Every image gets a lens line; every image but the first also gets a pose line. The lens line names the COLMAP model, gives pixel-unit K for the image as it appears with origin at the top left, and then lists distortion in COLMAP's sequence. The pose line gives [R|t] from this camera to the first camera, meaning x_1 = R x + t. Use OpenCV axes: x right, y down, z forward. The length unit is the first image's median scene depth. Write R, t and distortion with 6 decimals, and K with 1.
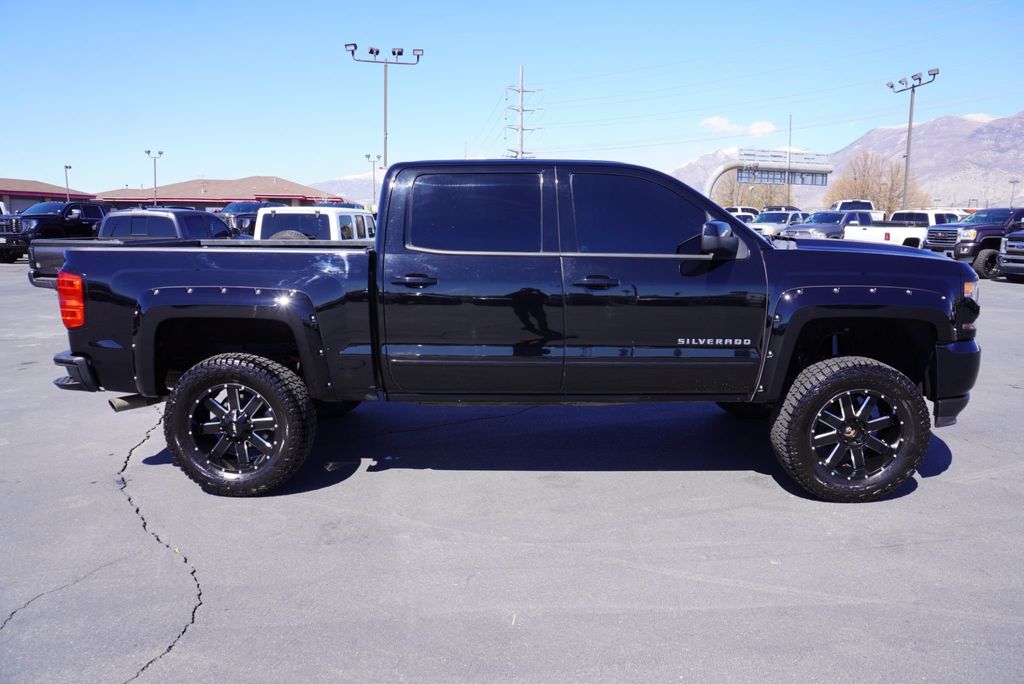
lens RADIAL K [[734.1, 0, 502.1], [0, 734.1, 343.6], [0, 0, 1]] dist [-0.012776, 0.000980]
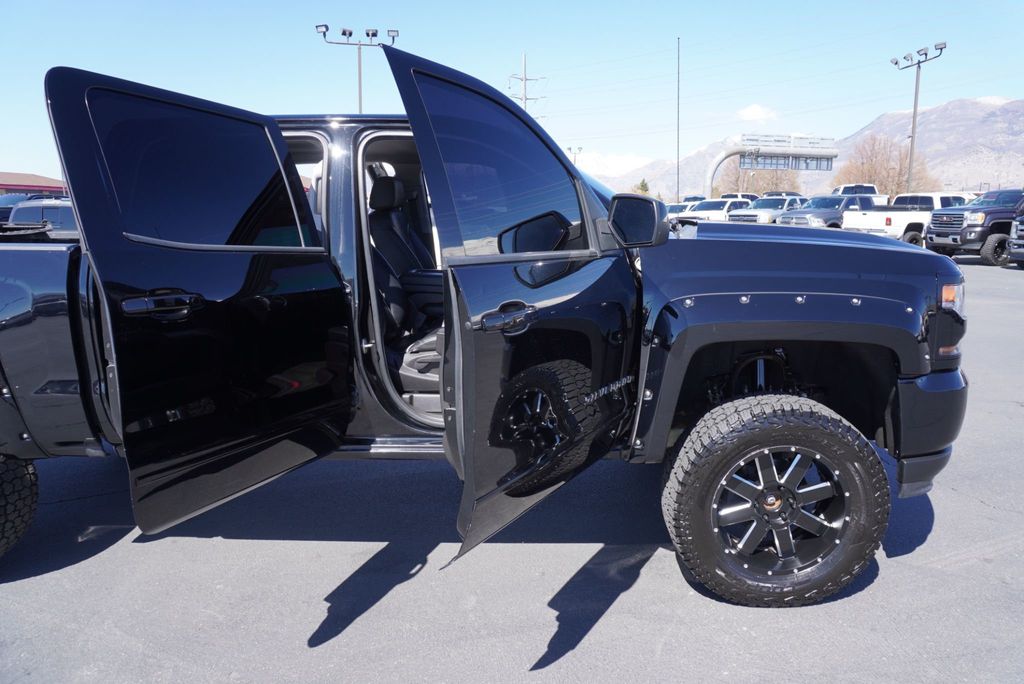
lens RADIAL K [[701.3, 0, 512.0], [0, 701.3, 342.0], [0, 0, 1]] dist [-0.003679, 0.002558]
pose [[0.999739, -0.005830, -0.022076, 0.058497], [0.006246, 0.999803, 0.018830, -0.010839], [0.021962, -0.018963, 0.999579, 0.080758]]
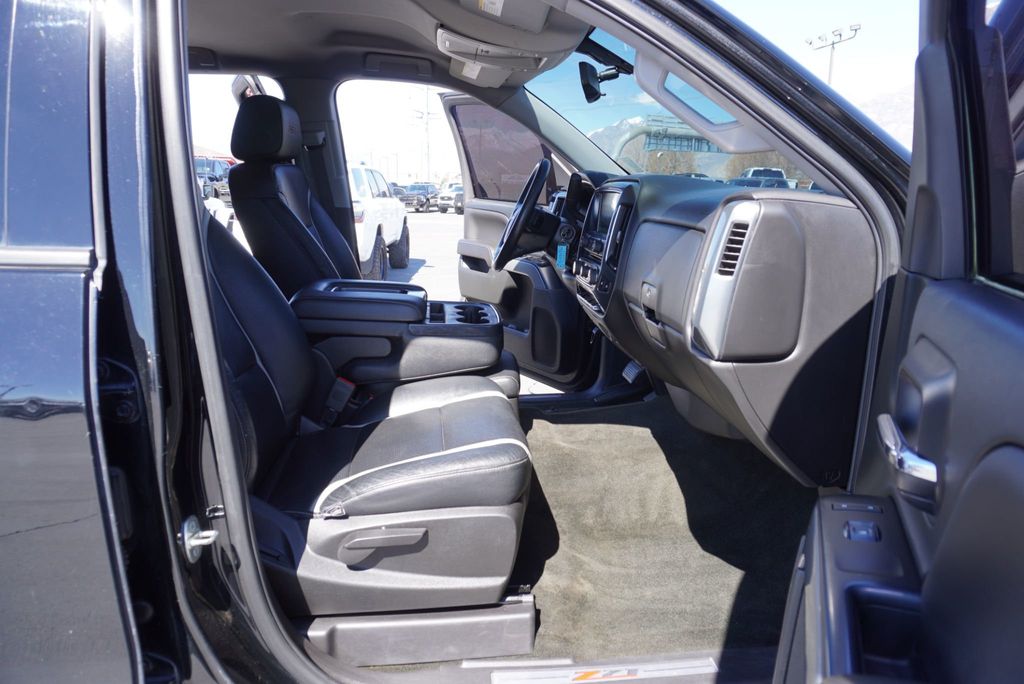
lens RADIAL K [[684.3, 0, 497.0], [0, 684.3, 342.8], [0, 0, 1]] dist [-0.000269, 0.000882]
pose [[0.994220, -0.012622, 0.106620, 0.041835], [0.006758, 0.998453, 0.055188, -0.023224], [-0.107152, -0.054149, 0.992767, 0.171977]]
